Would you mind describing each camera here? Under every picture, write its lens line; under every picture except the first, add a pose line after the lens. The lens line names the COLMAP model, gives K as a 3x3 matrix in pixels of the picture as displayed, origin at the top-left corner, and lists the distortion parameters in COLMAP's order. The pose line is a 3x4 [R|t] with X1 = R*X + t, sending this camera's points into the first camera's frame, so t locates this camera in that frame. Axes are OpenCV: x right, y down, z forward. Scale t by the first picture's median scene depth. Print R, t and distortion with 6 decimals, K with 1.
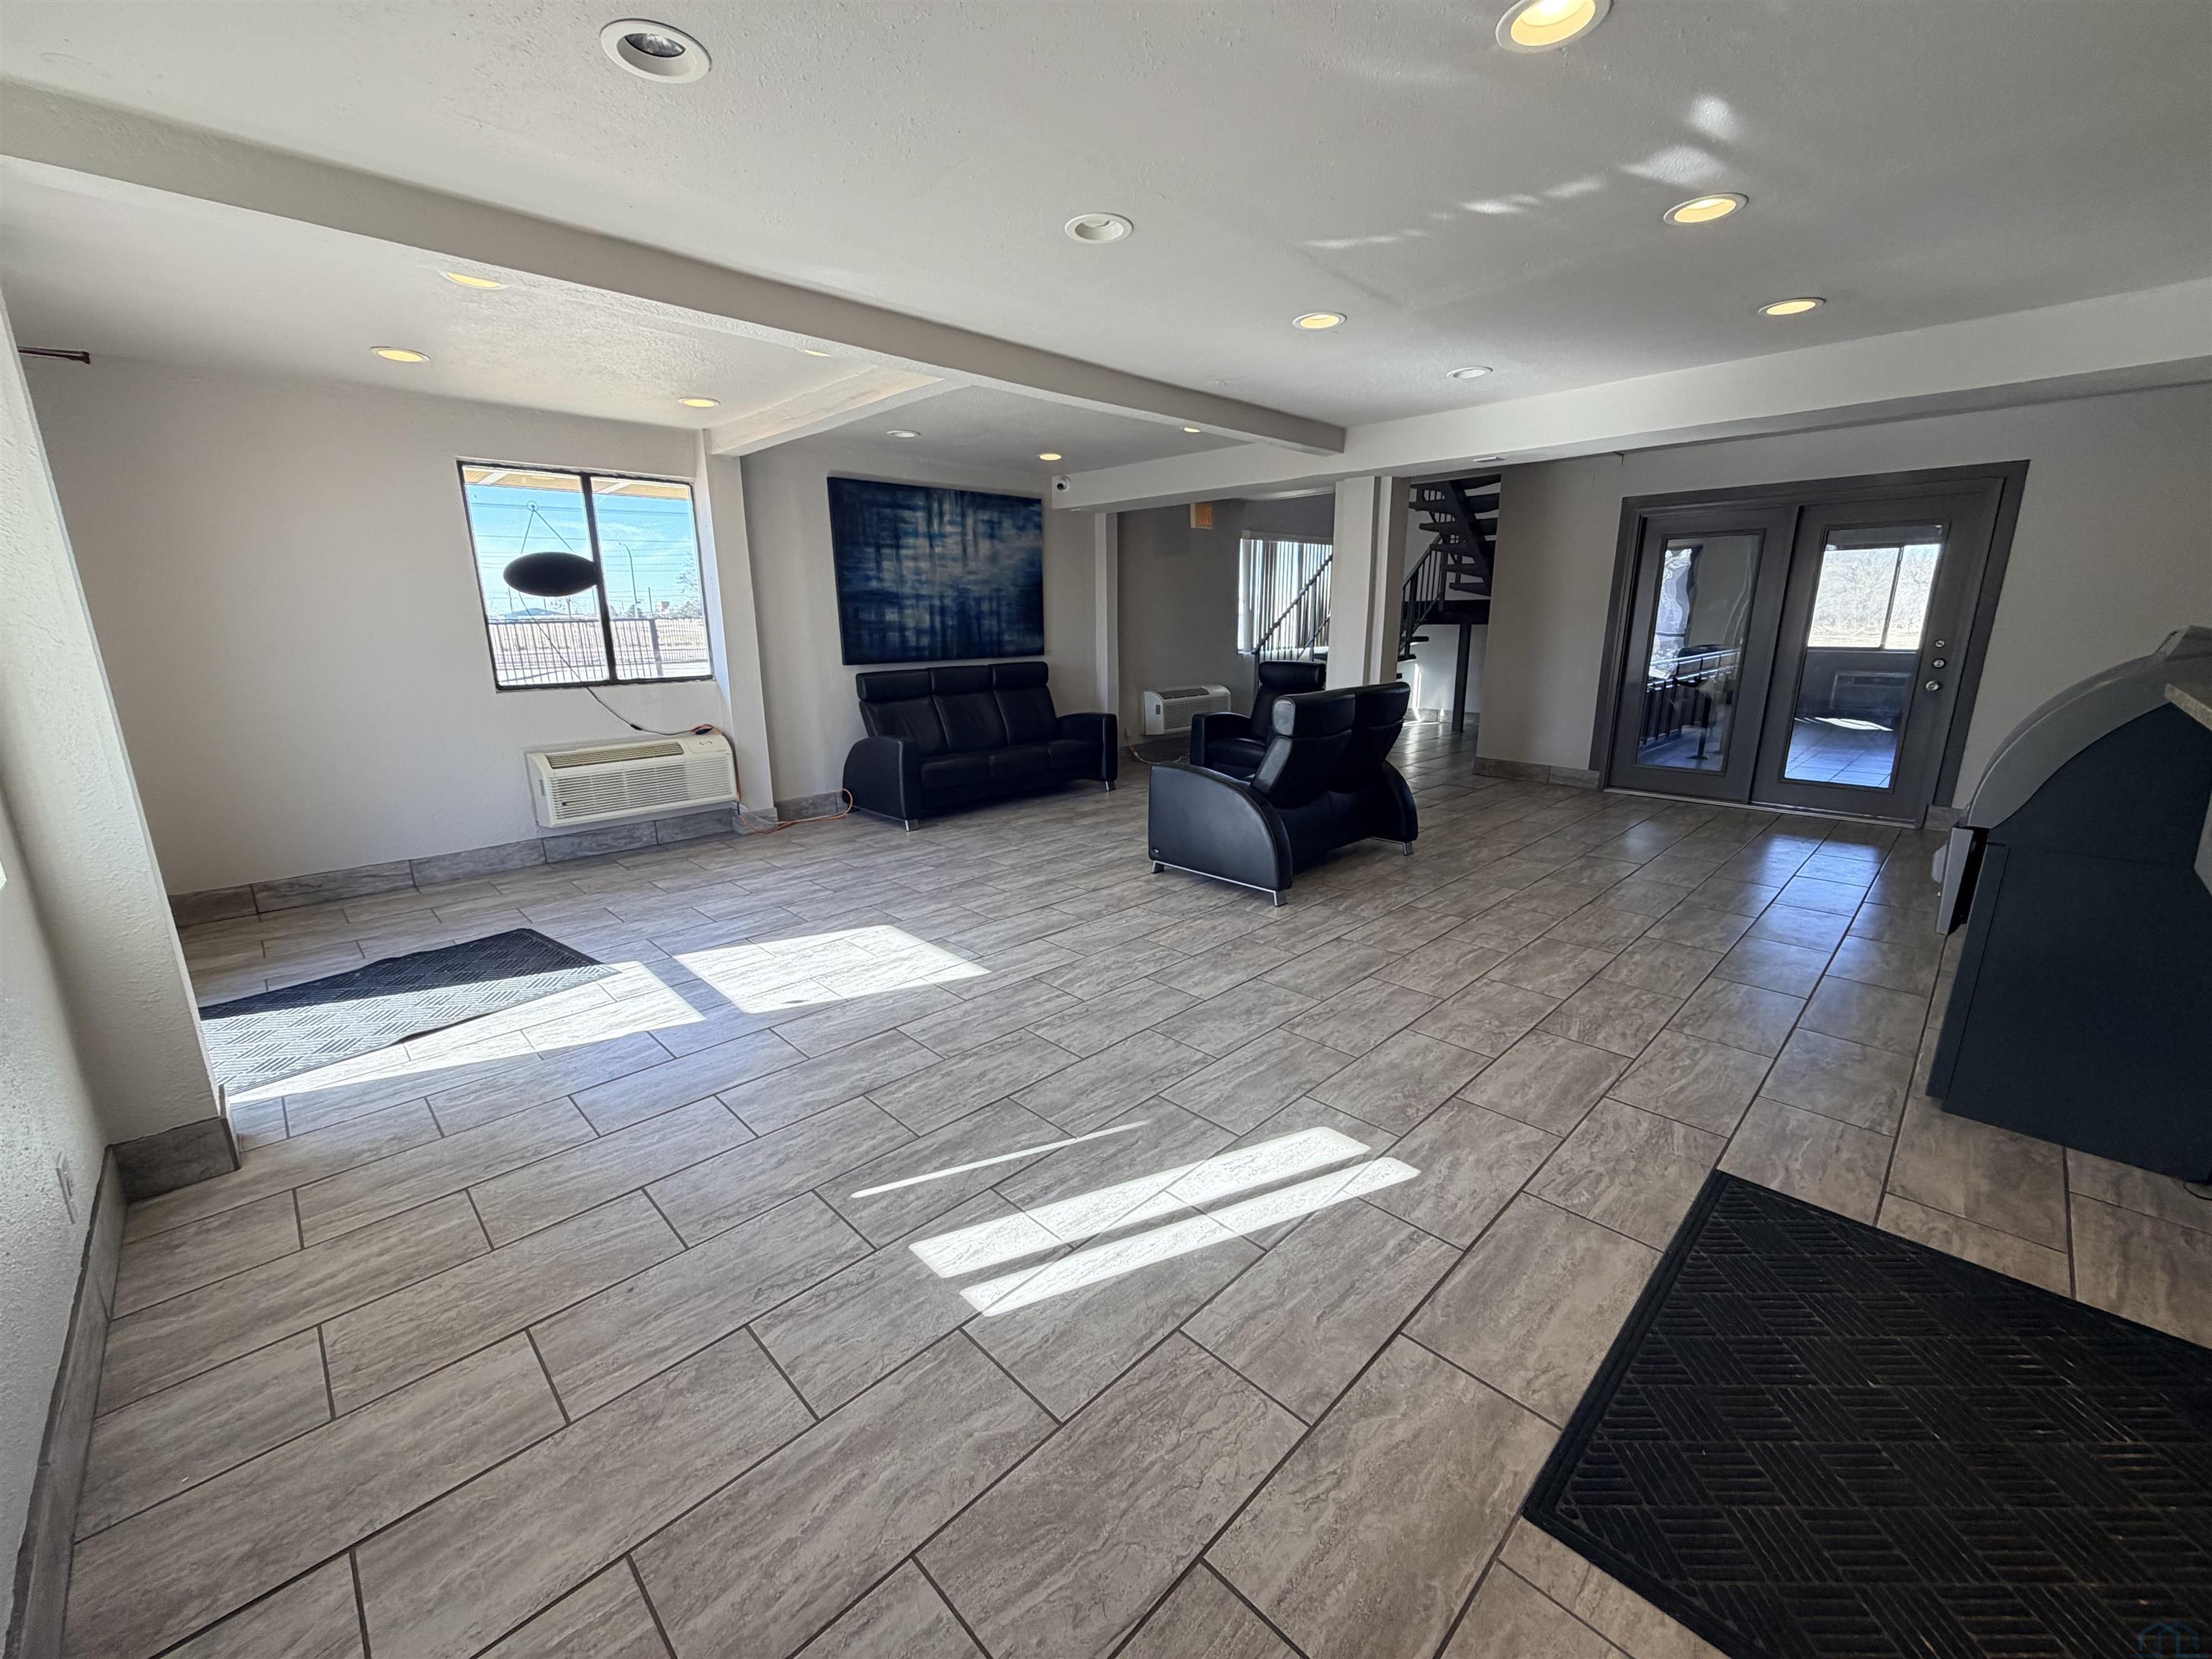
lens RADIAL K [[878.0, 0, 1102.1], [0, 878.0, 830.6], [0, 0, 1]] dist [0.001280, 0.000202]
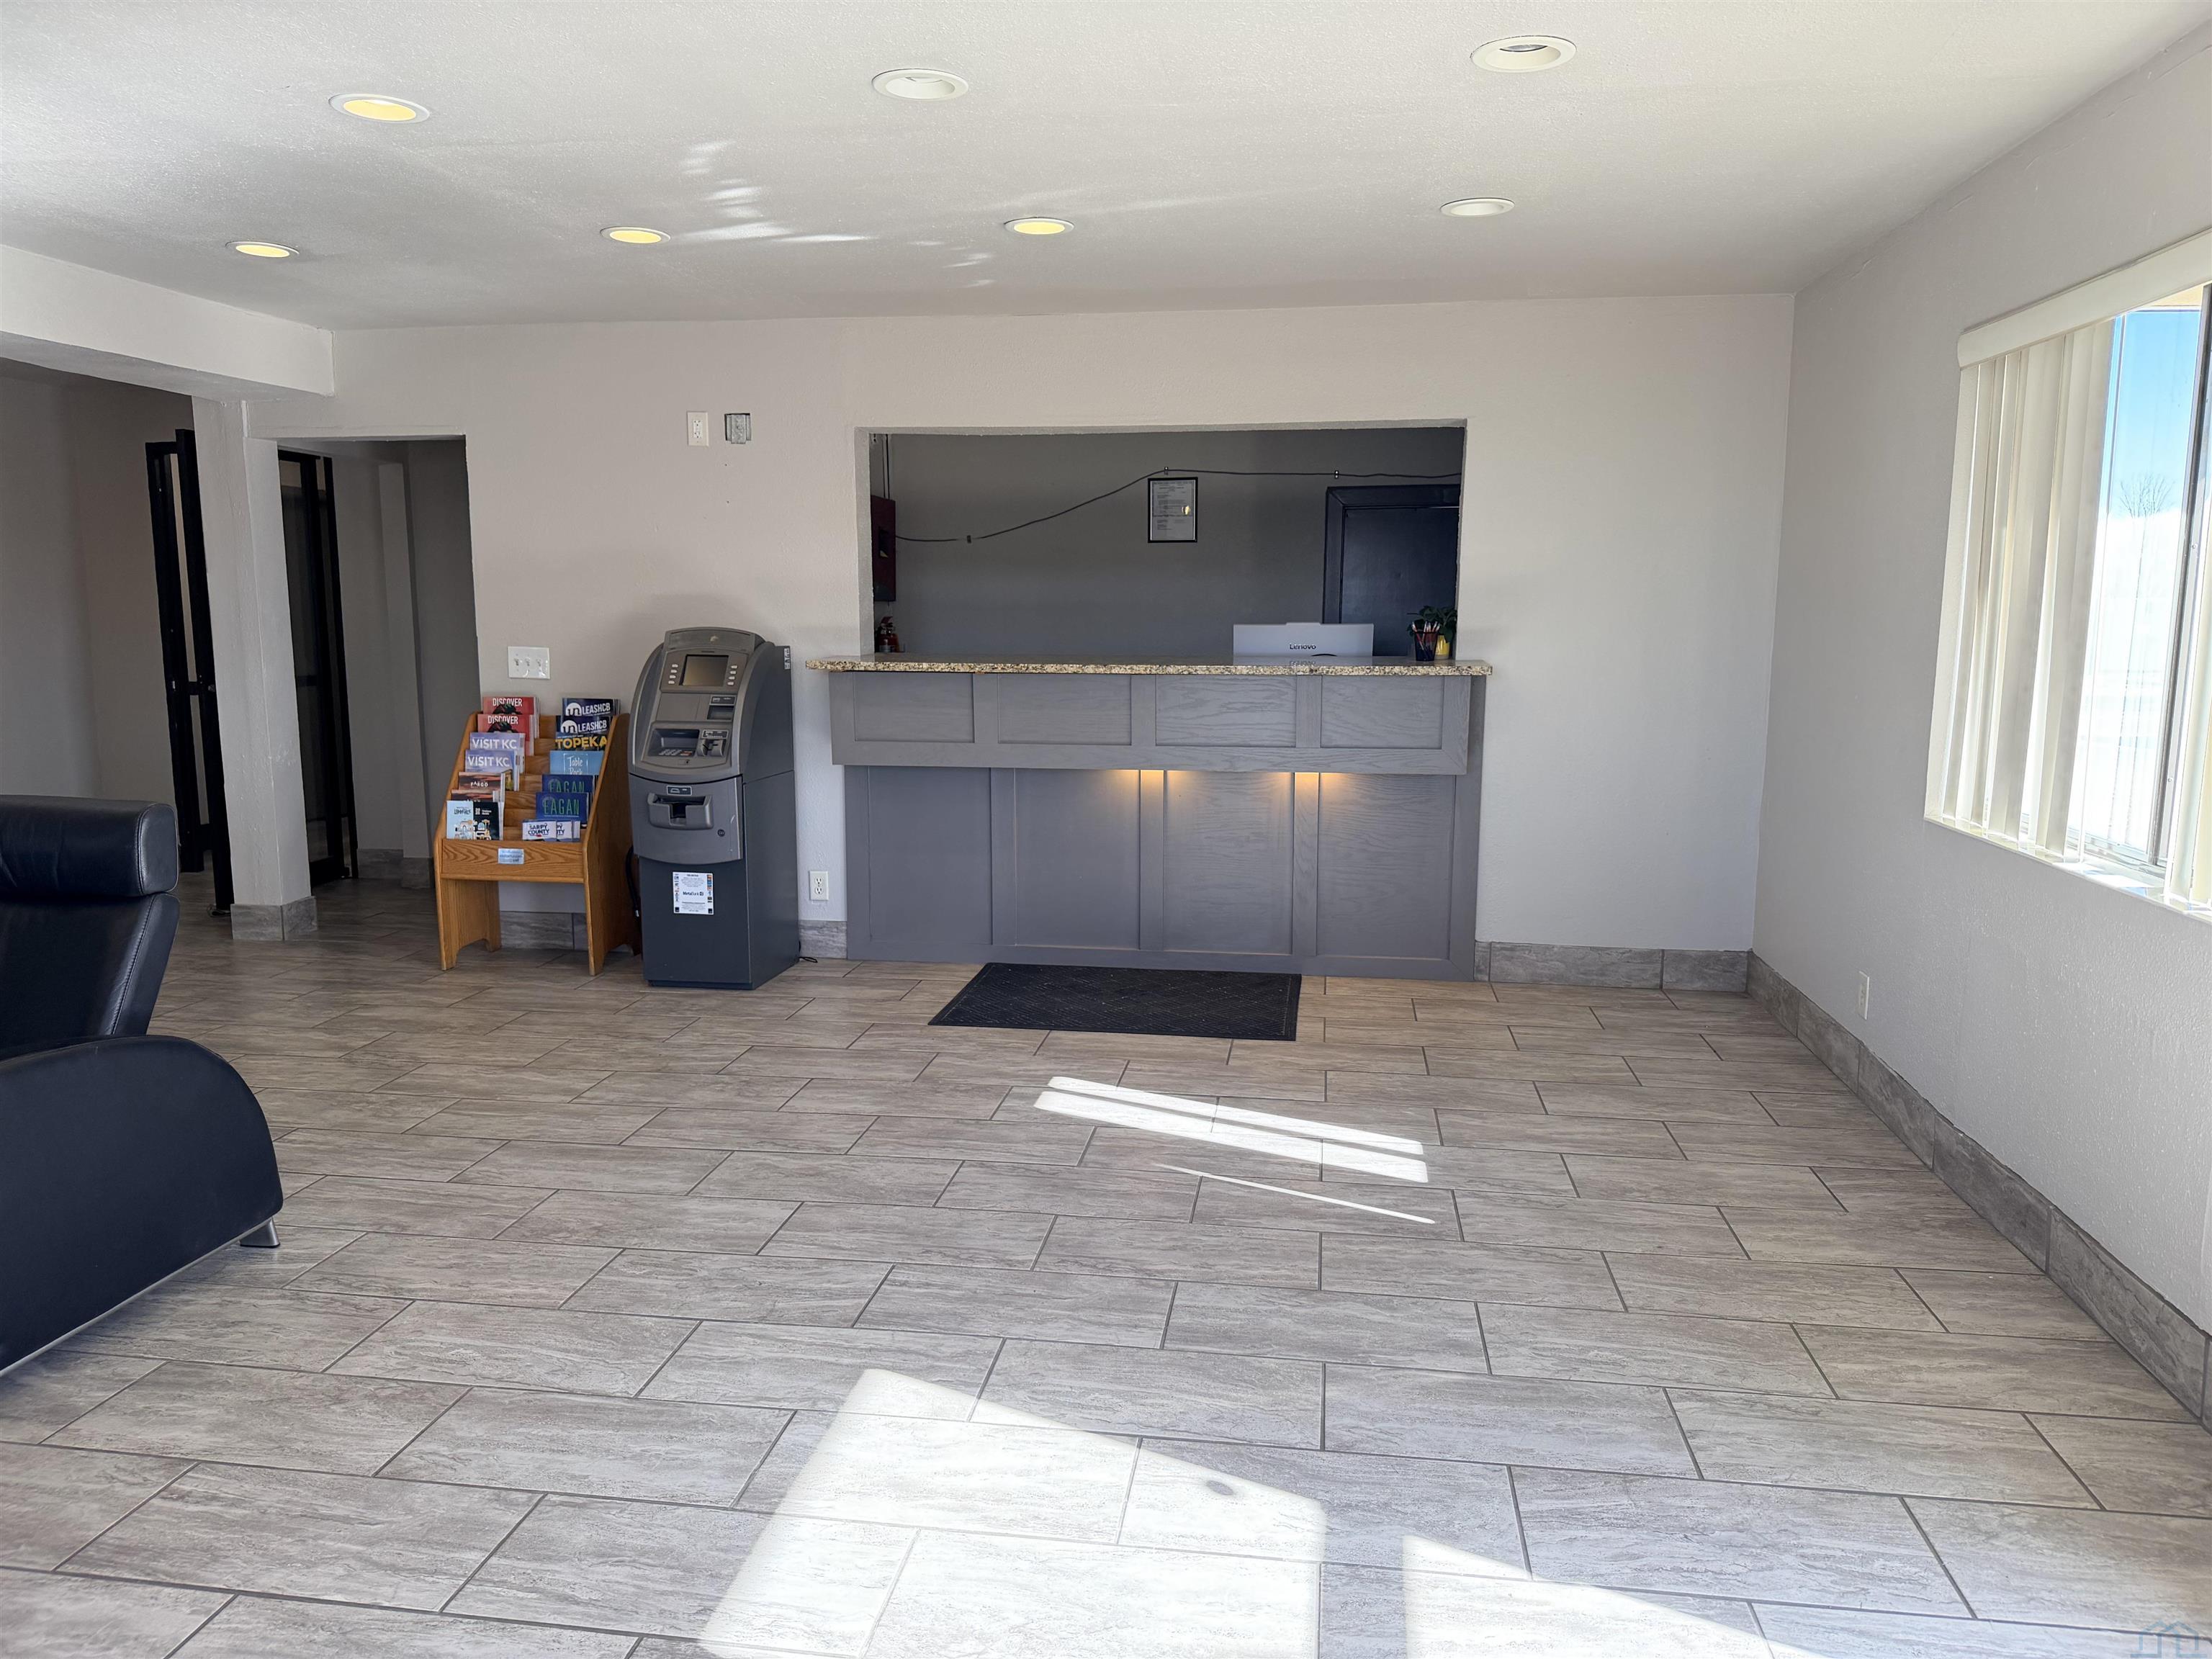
lens RADIAL K [[1534.8, 0, 1108.0], [0, 1534.8, 837.8], [0, 0, 1]] dist [0.145136, -0.249843]
pose [[-0.607769, -0.108761, 0.786631, -0.635245], [0.193427, 0.940467, 0.279477, -0.239990], [-0.770197, 0.322013, -0.550550, 0.974632]]
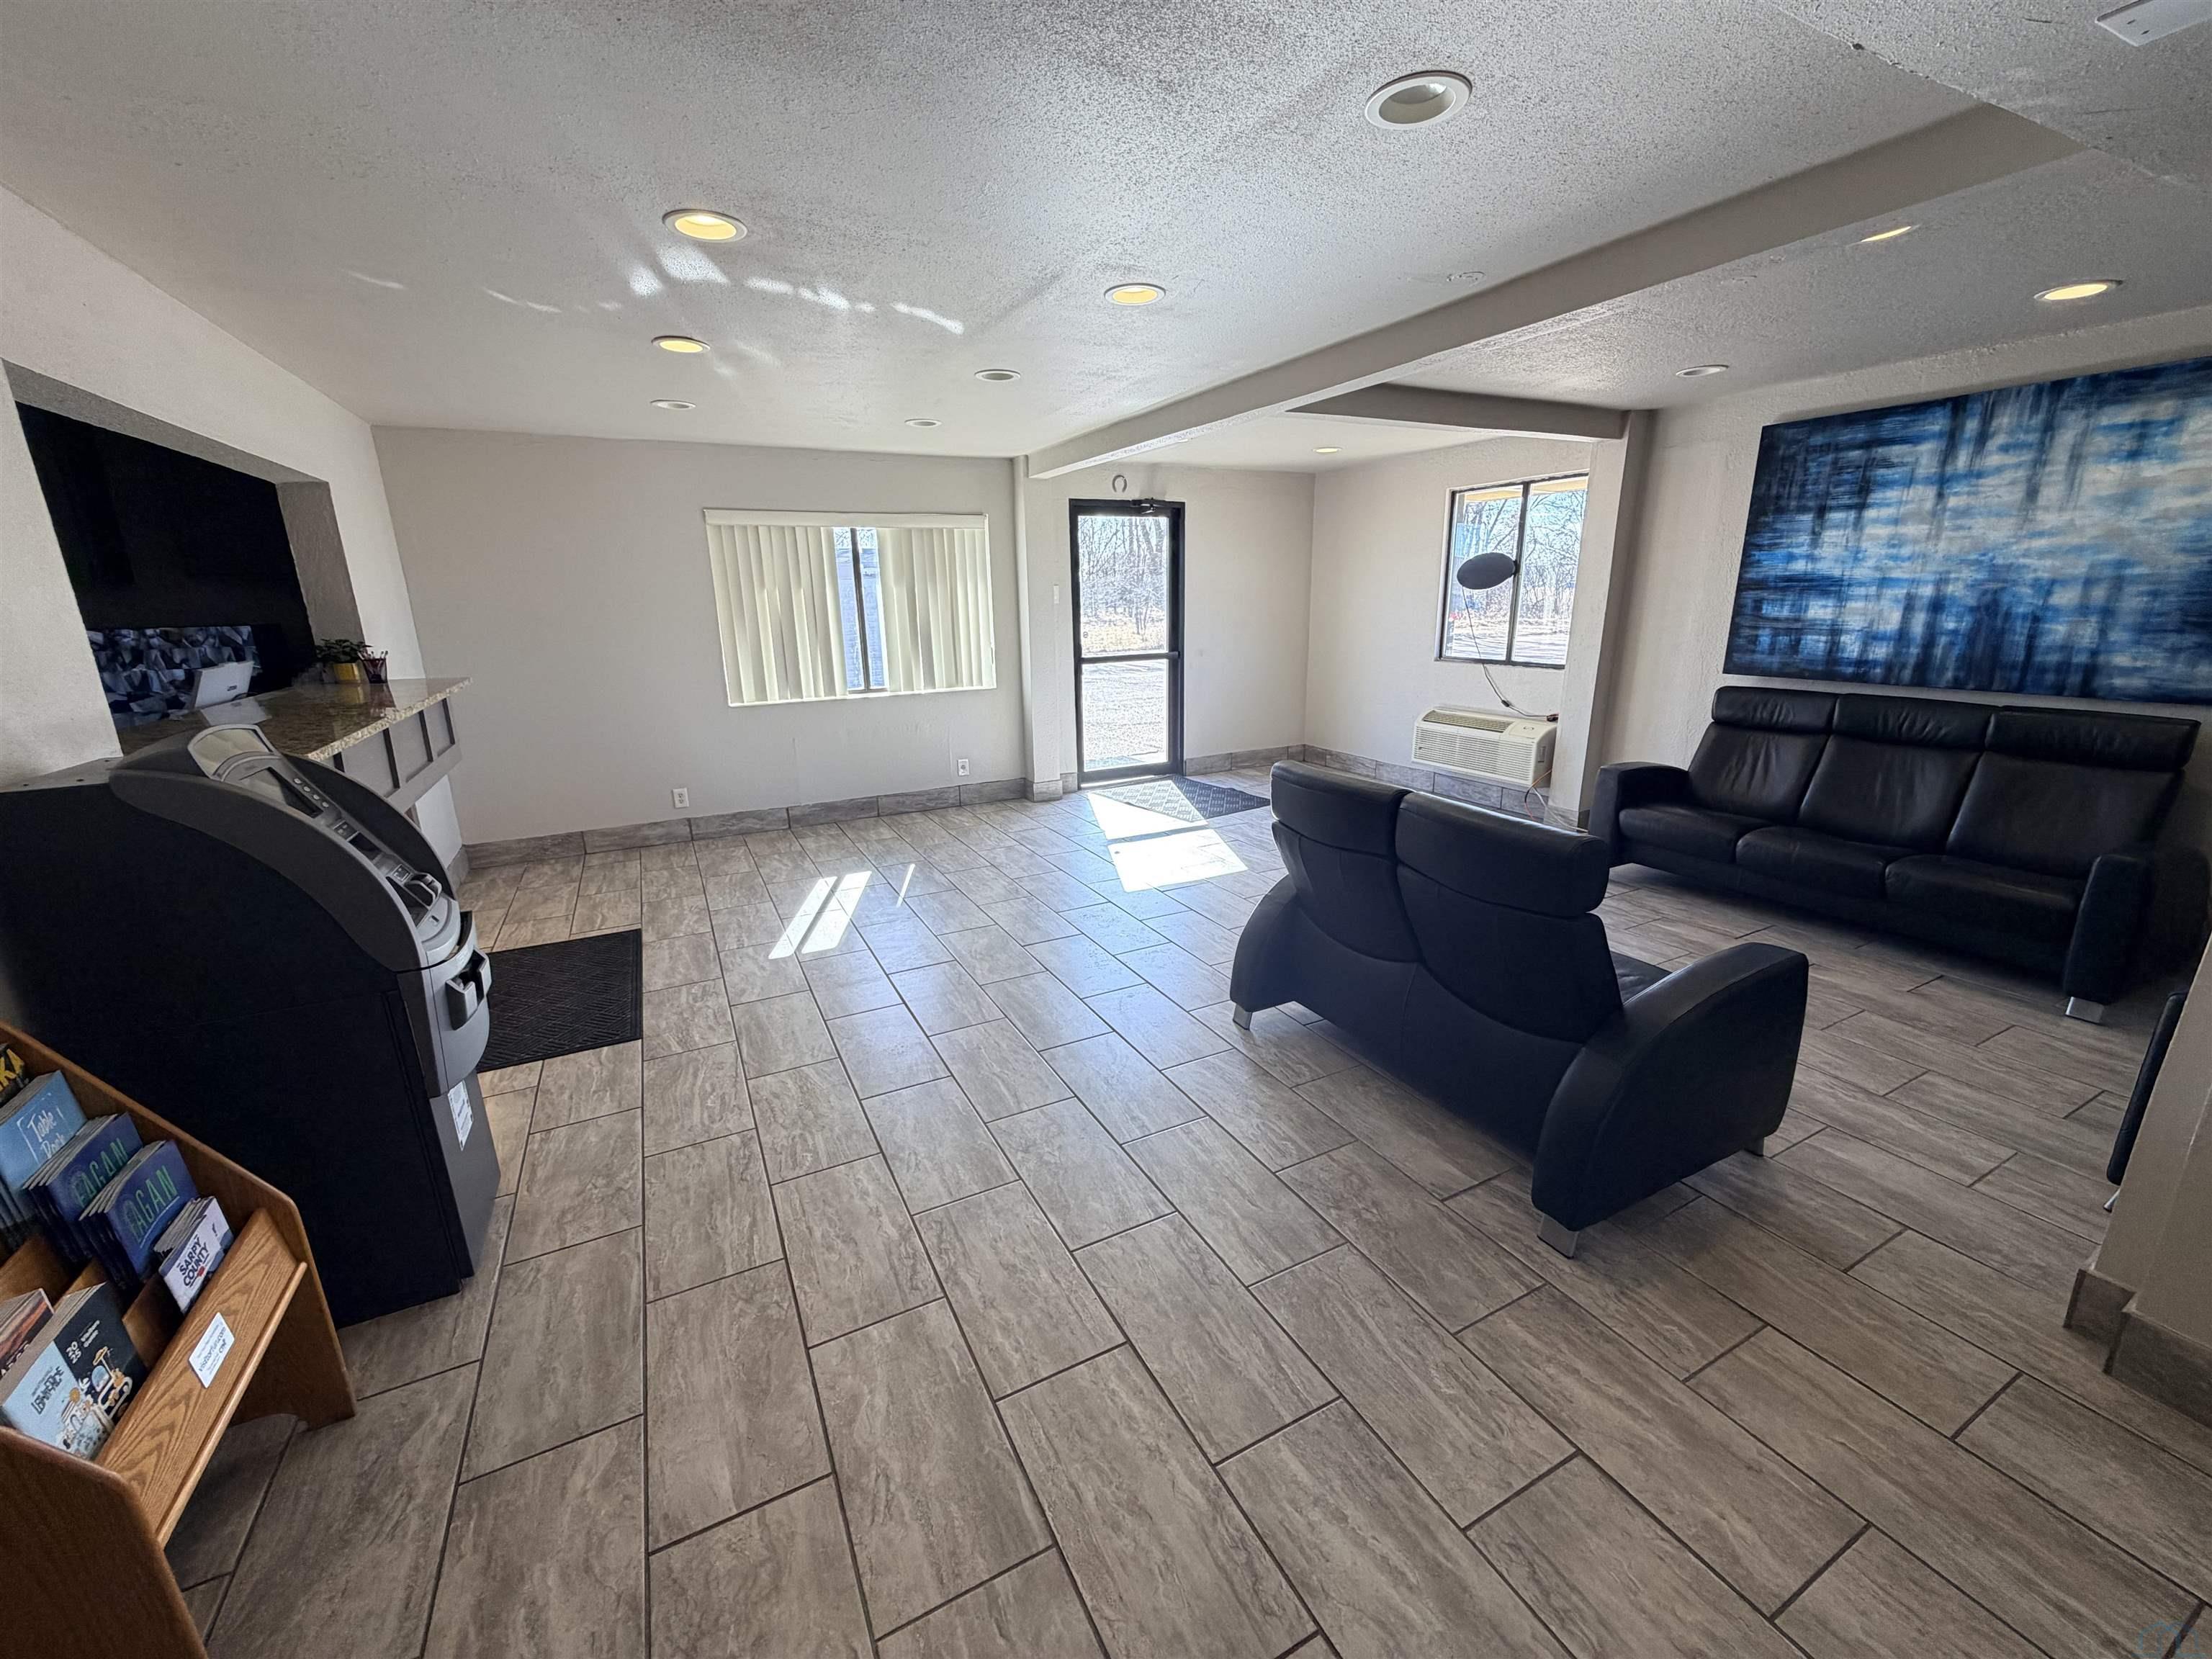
lens RADIAL K [[878.0, 0, 1102.1], [0, 878.0, 830.6], [0, 0, 1]] dist [0.001280, 0.000202]
pose [[-0.295658, 0.268687, -0.916730, 0.835673], [-0.206368, 0.919008, 0.335911, -0.281103], [0.932737, 0.288499, -0.216264, 0.940060]]
